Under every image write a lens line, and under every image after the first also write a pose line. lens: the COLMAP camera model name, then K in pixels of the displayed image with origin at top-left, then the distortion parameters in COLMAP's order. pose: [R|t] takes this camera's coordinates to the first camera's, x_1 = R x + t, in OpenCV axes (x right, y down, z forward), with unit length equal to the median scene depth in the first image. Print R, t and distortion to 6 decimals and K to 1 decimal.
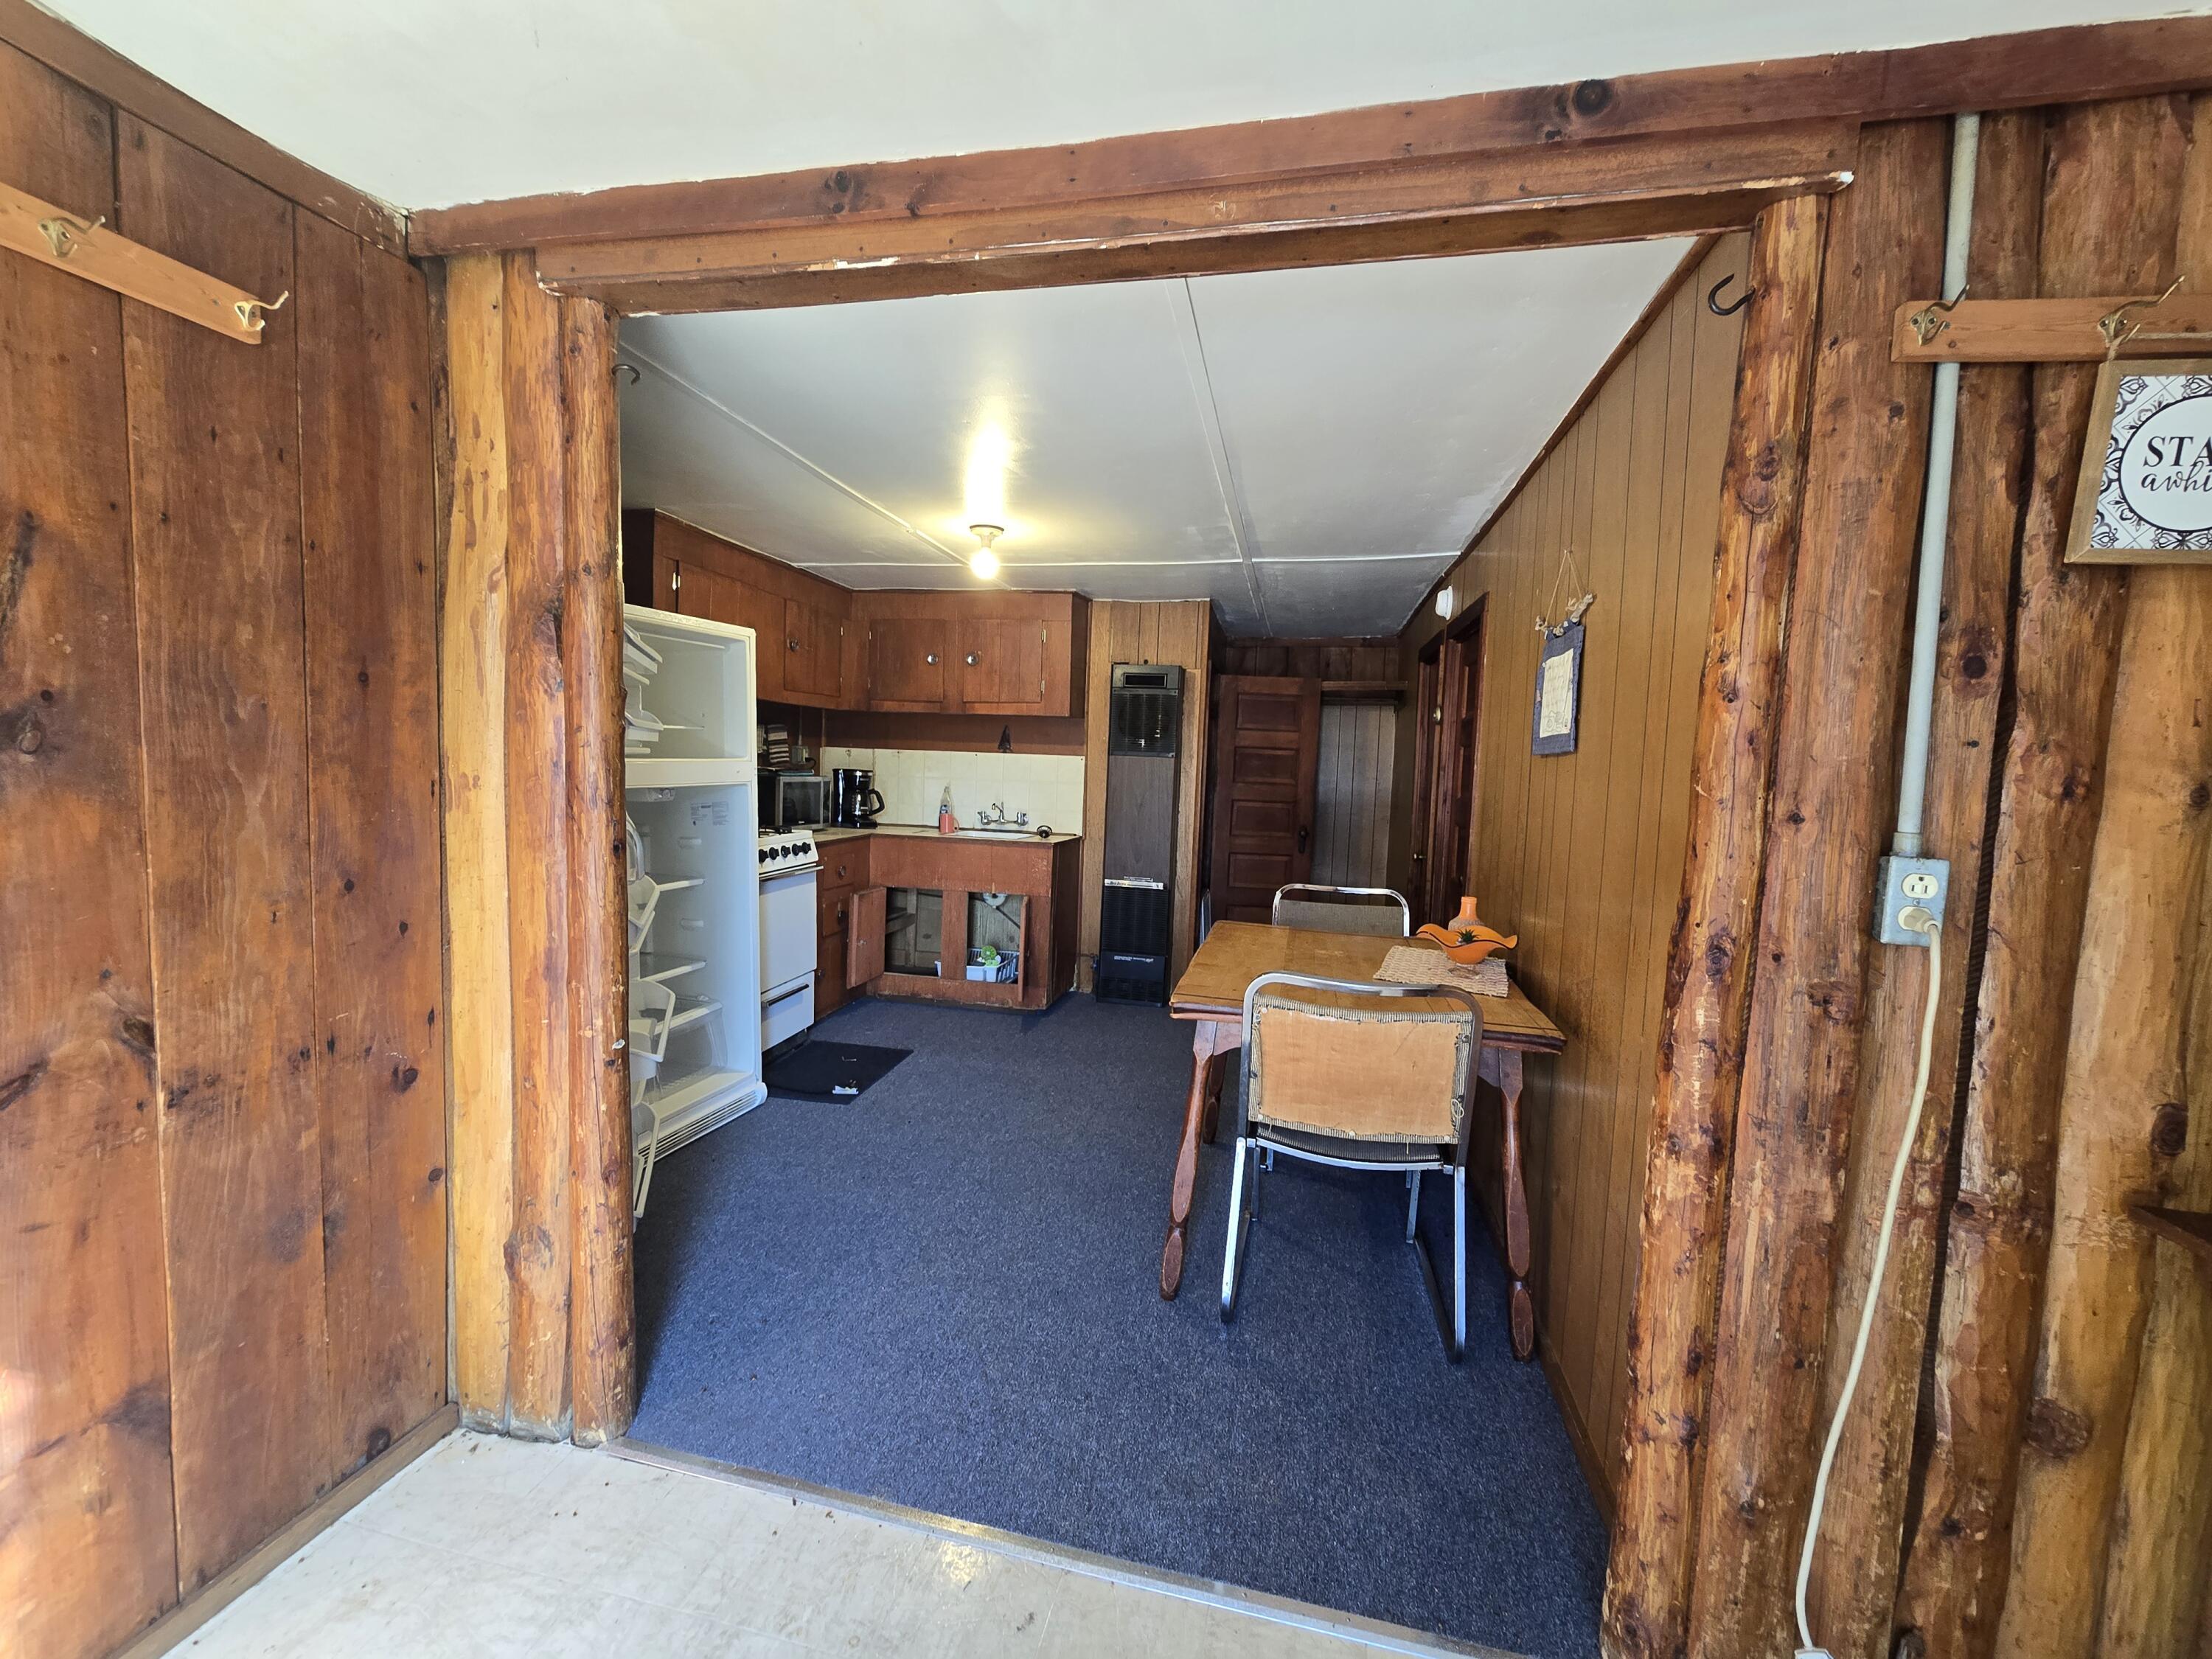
lens RADIAL K [[898.5, 0, 1102.1], [0, 898.5, 822.3], [0, 0, 1]] dist [-0.003475, 0.000611]
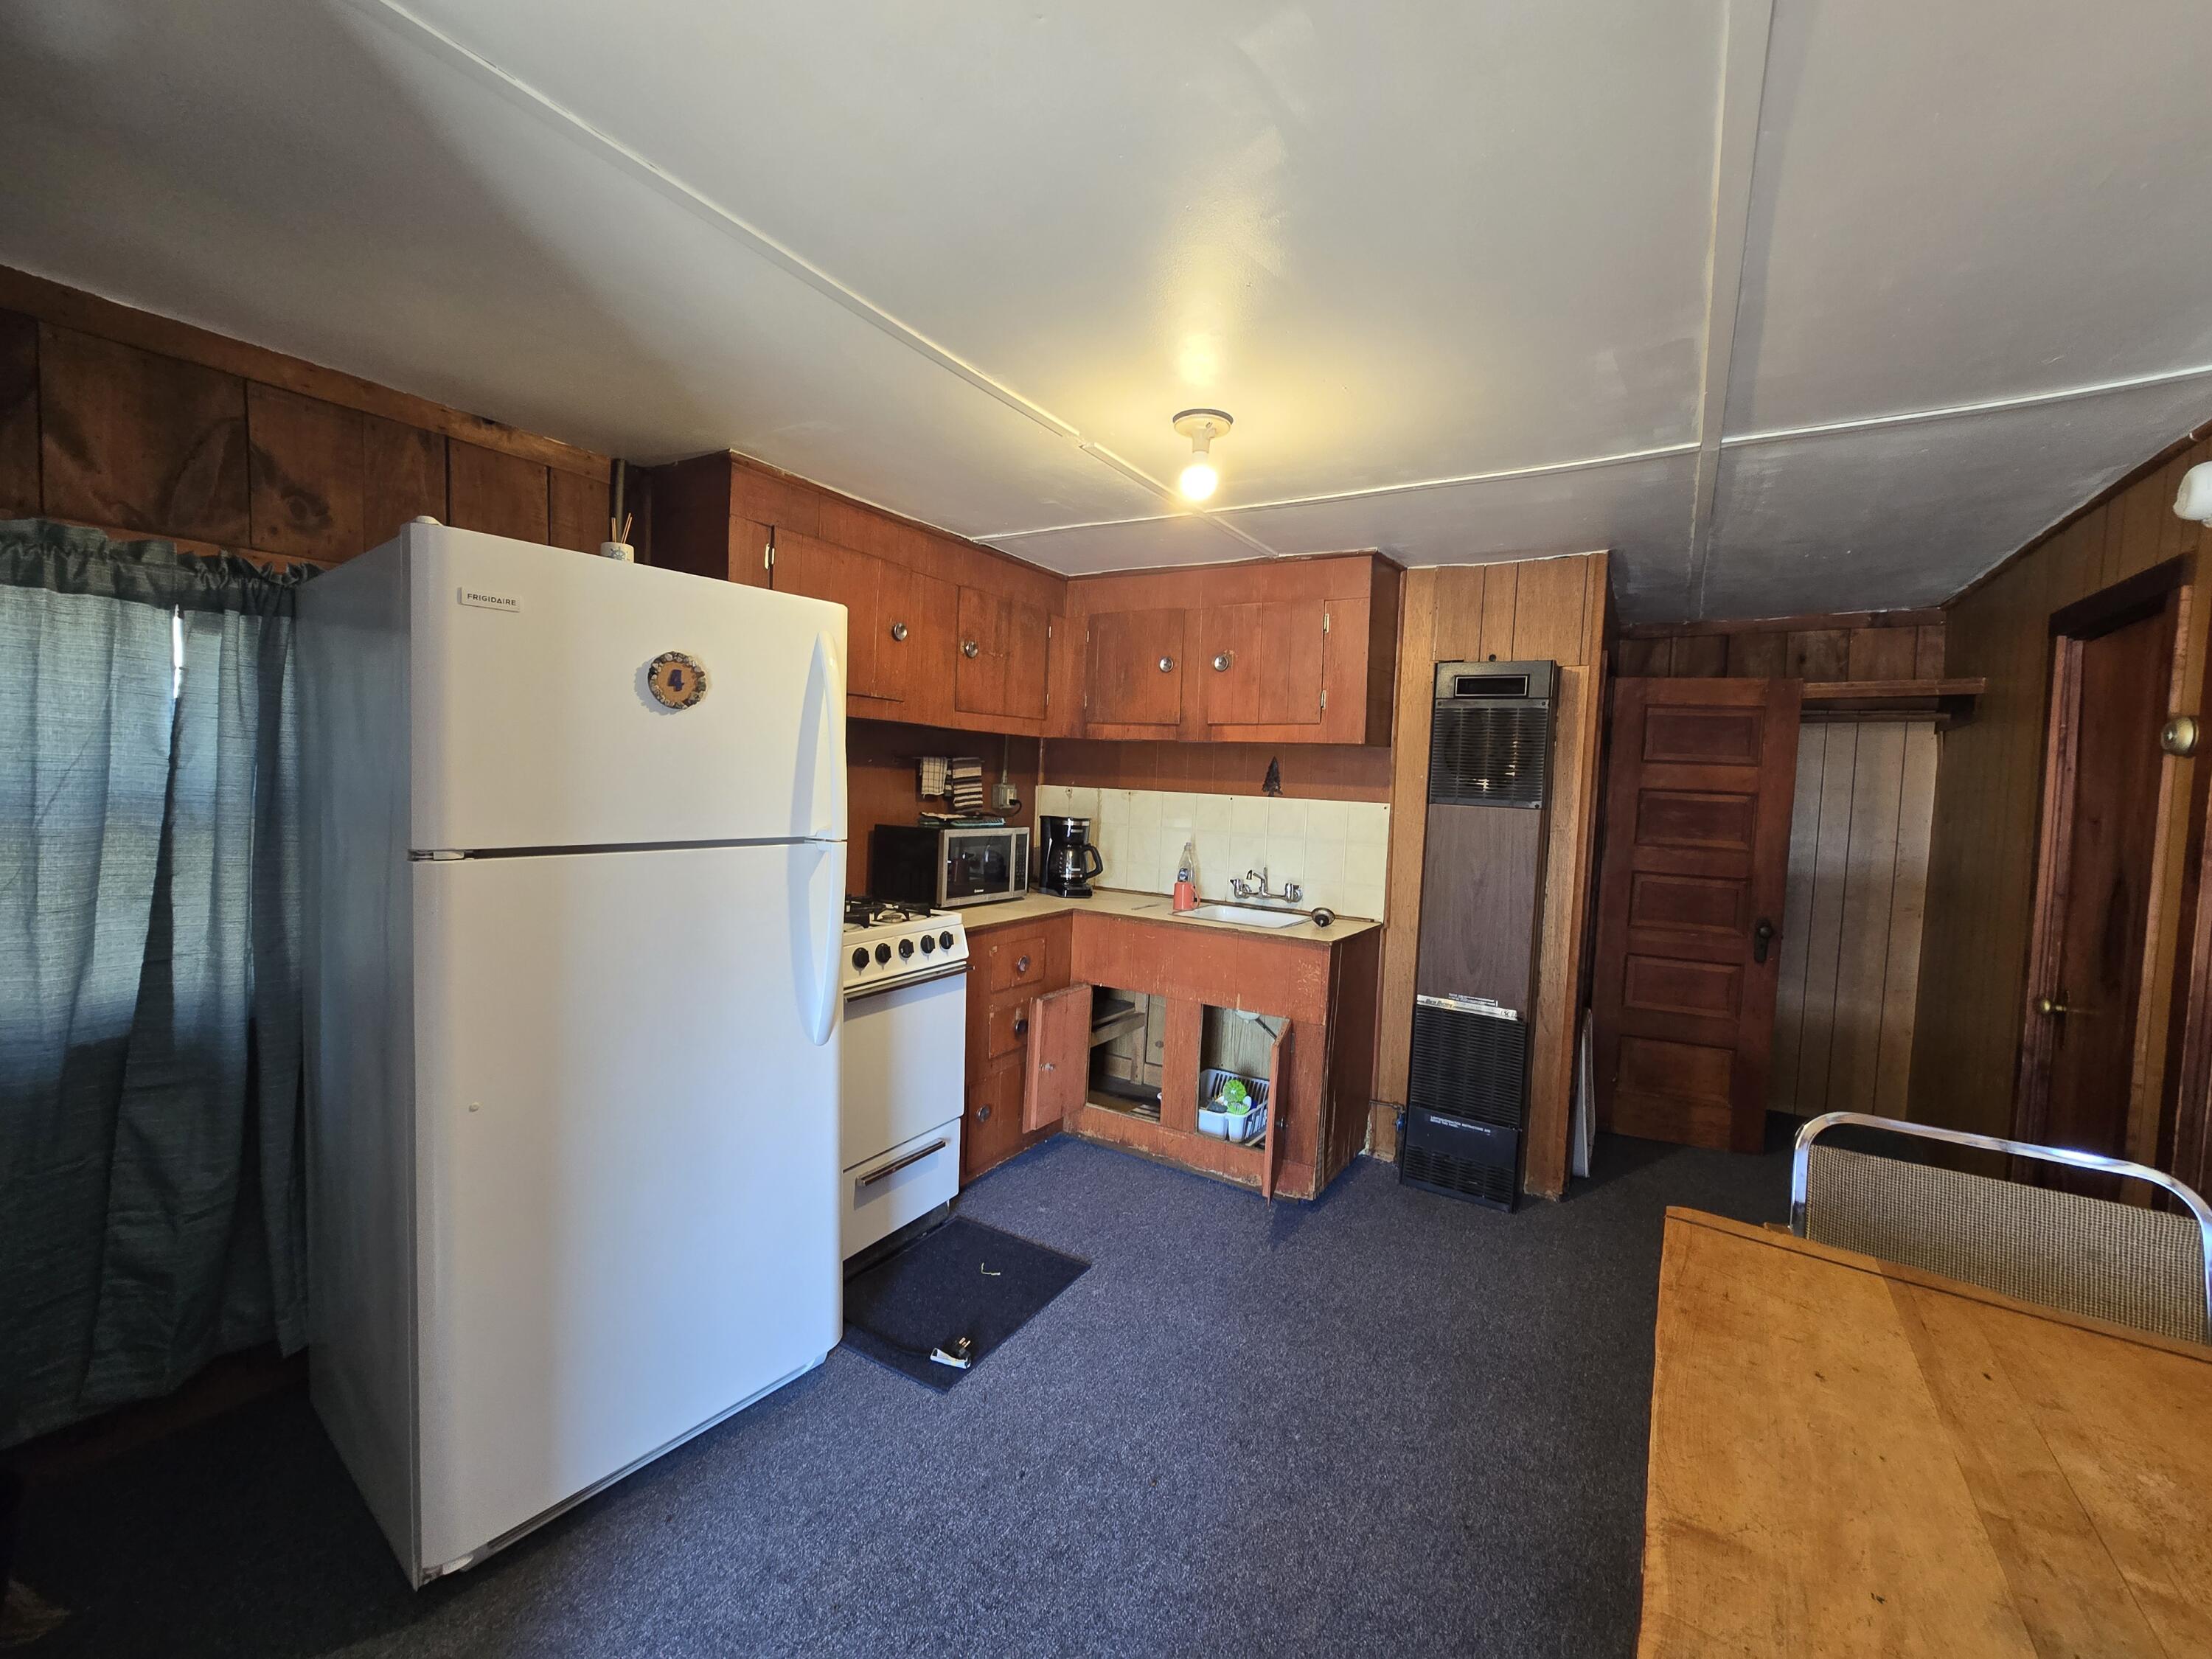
lens RADIAL K [[898.5, 0, 1108.4], [0, 898.5, 816.9], [0, 0, 1]] dist [-0.003475, 0.000611]
pose [[0.940938, 0.018977, -0.338047, 0.010001], [-0.031442, 0.999011, -0.031435, -0.037838], [0.337117, 0.040207, 0.940604, 0.319643]]
